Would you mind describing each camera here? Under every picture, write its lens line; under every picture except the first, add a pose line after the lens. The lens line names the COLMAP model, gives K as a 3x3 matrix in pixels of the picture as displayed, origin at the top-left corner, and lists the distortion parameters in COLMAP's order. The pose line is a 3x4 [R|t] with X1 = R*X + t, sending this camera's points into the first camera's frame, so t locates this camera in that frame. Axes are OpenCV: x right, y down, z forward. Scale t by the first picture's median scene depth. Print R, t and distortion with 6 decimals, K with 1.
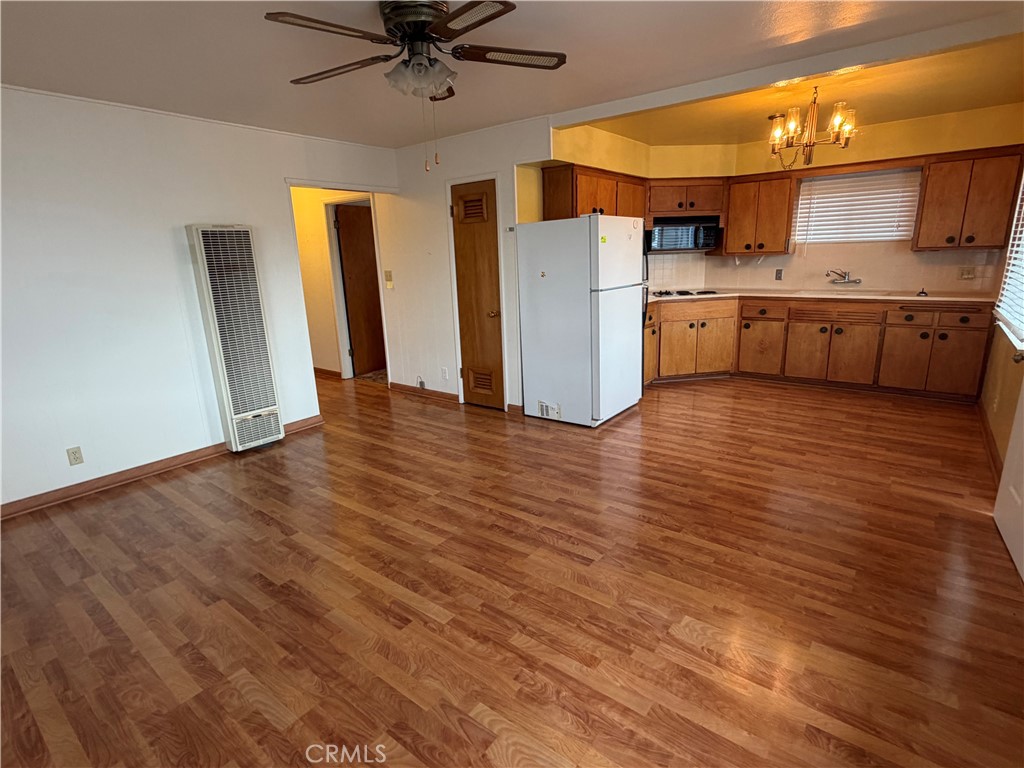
lens RADIAL K [[518.7, 0, 513.2], [0, 518.7, 383.3], [0, 0, 1]] dist [-0.001521, 0.003610]
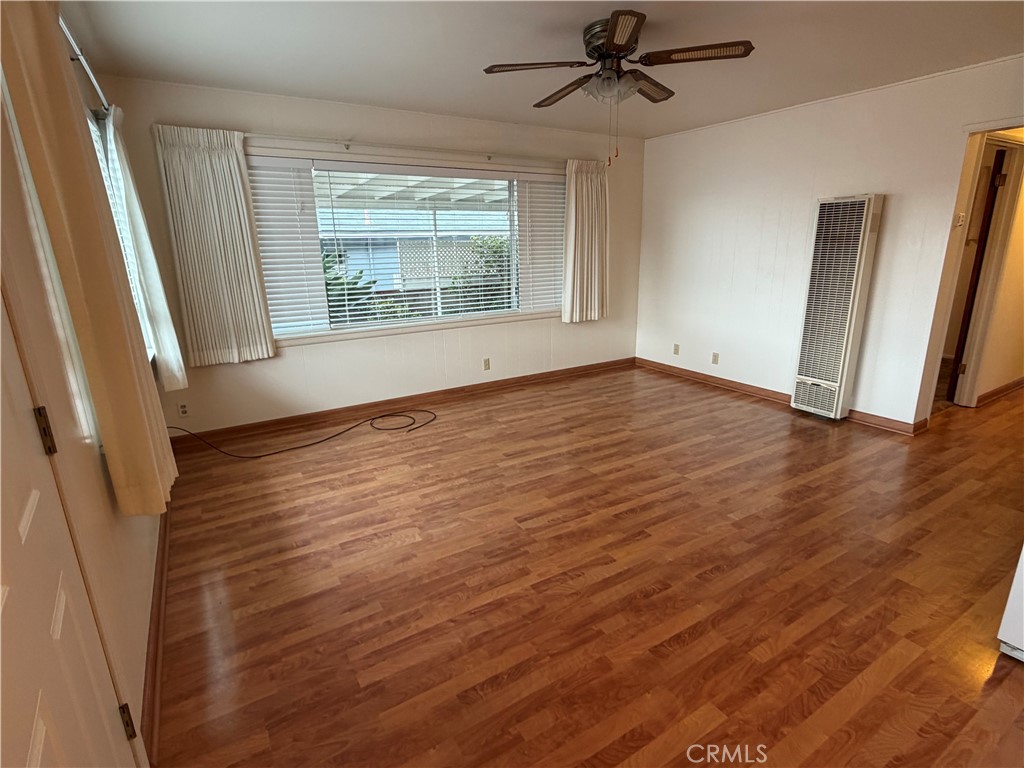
lens RADIAL K [[518.7, 0, 514.0], [0, 518.7, 387.0], [0, 0, 1]] dist [-0.001521, 0.003610]
pose [[-0.348769, 0.288040, -0.891848, 0.541252], [-0.201265, 0.906380, 0.371440, -0.165658], [0.915343, 0.309045, -0.258145, 0.607992]]
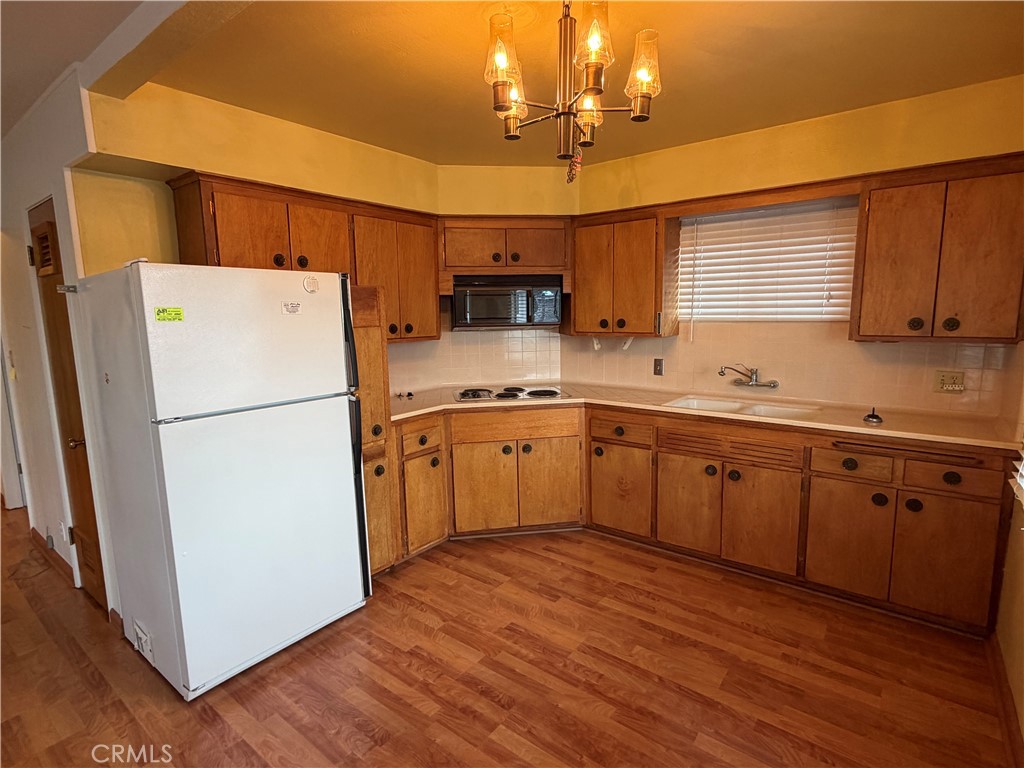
lens RADIAL K [[518.7, 0, 512.9], [0, 518.7, 383.3], [0, 0, 1]] dist [-0.001521, 0.003610]
pose [[0.999785, 0.019248, 0.007749, 0.404529], [-0.018287, 0.993845, -0.109260, -0.143418], [-0.009804, 0.109094, 0.993983, 0.455730]]
